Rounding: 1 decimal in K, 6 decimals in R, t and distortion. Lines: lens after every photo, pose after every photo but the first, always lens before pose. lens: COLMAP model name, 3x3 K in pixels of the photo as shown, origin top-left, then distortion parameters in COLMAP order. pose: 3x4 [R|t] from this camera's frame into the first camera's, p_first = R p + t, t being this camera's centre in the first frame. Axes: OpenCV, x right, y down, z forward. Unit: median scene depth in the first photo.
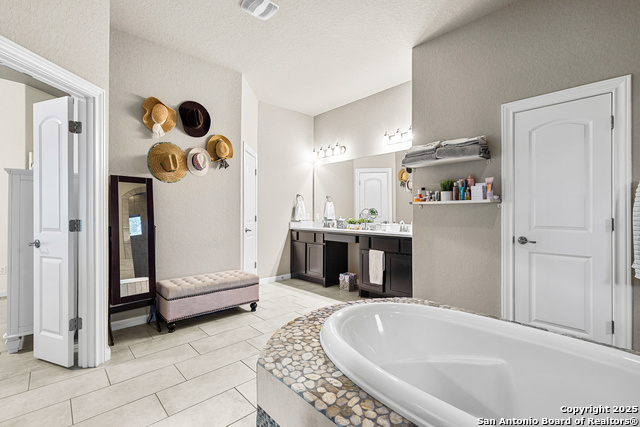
lens RADIAL K [[290.2, 0, 322.2], [0, 290.2, 211.7], [0, 0, 1]] dist [0.008365, -0.000695]
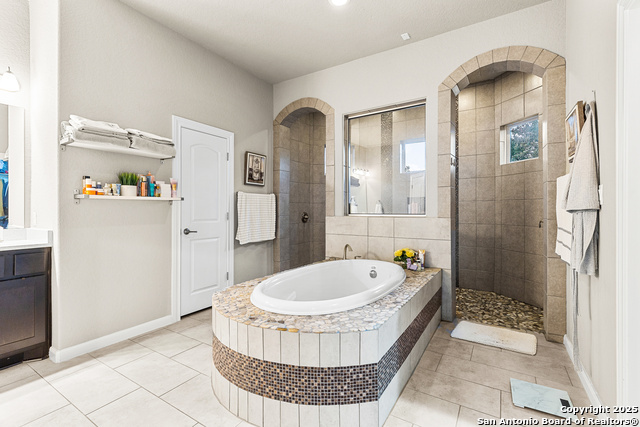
lens RADIAL K [[290.2, 0, 321.0], [0, 290.2, 211.0], [0, 0, 1]] dist [0.008365, -0.000695]
pose [[-0.262851, -0.005264, 0.964822, -0.733069], [0.001515, 0.999982, 0.005869, 0.004252], [-0.964835, 0.003004, -0.262839, 0.846410]]
